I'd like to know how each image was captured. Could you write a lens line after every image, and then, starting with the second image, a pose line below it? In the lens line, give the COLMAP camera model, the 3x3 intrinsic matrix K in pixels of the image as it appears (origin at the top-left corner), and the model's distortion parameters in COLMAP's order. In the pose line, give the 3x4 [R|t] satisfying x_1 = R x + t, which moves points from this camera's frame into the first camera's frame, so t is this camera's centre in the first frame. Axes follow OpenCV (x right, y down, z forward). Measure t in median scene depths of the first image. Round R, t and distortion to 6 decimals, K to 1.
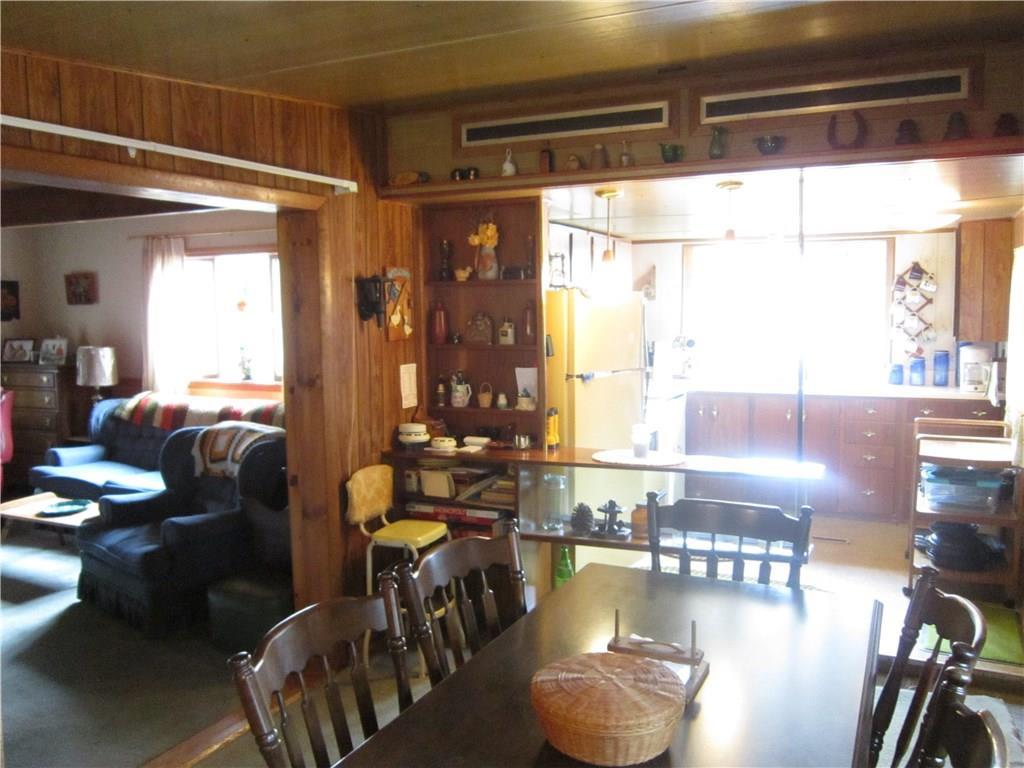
lens RADIAL K [[841.0, 0, 516.4], [0, 841.0, 384.5], [0, 0, 1]] dist [-0.041893, 0.005580]
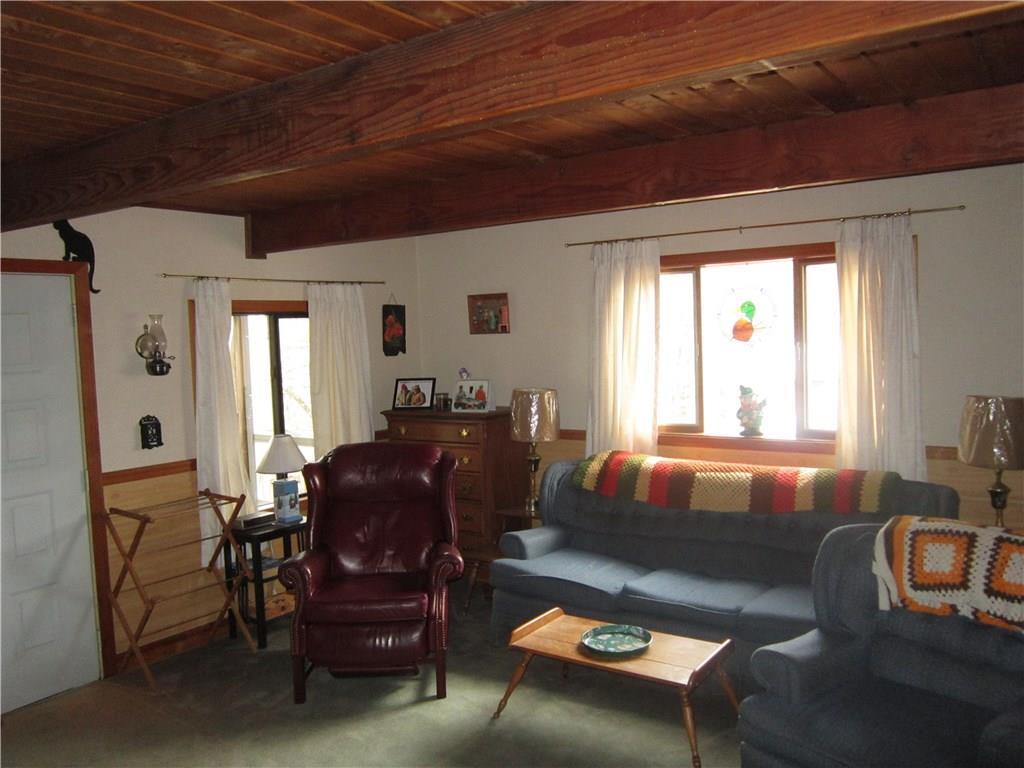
lens RADIAL K [[846.6, 0, 507.0], [0, 846.6, 387.9], [0, 0, 1]] dist [-0.001064, 0.002734]
pose [[0.982026, -0.008706, -0.188546, -0.429065], [0.003392, 0.999588, -0.028488, -0.027408], [0.188717, 0.027336, 0.981651, 0.275980]]
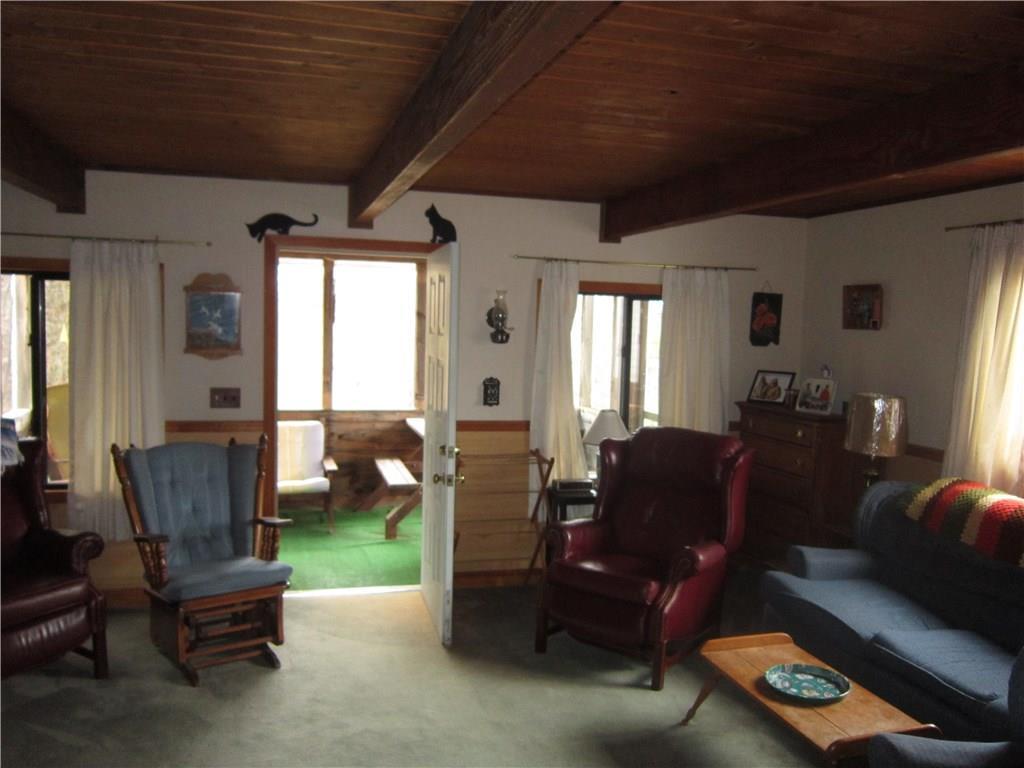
lens RADIAL K [[841.0, 0, 516.4], [0, 841.0, 384.5], [0, 0, 1]] dist [-0.041893, 0.005580]
pose [[0.658419, 0.087615, -0.747534, -0.227569], [-0.113664, 0.993385, 0.016316, -0.034818], [0.744019, 0.074225, 0.664023, 0.395616]]
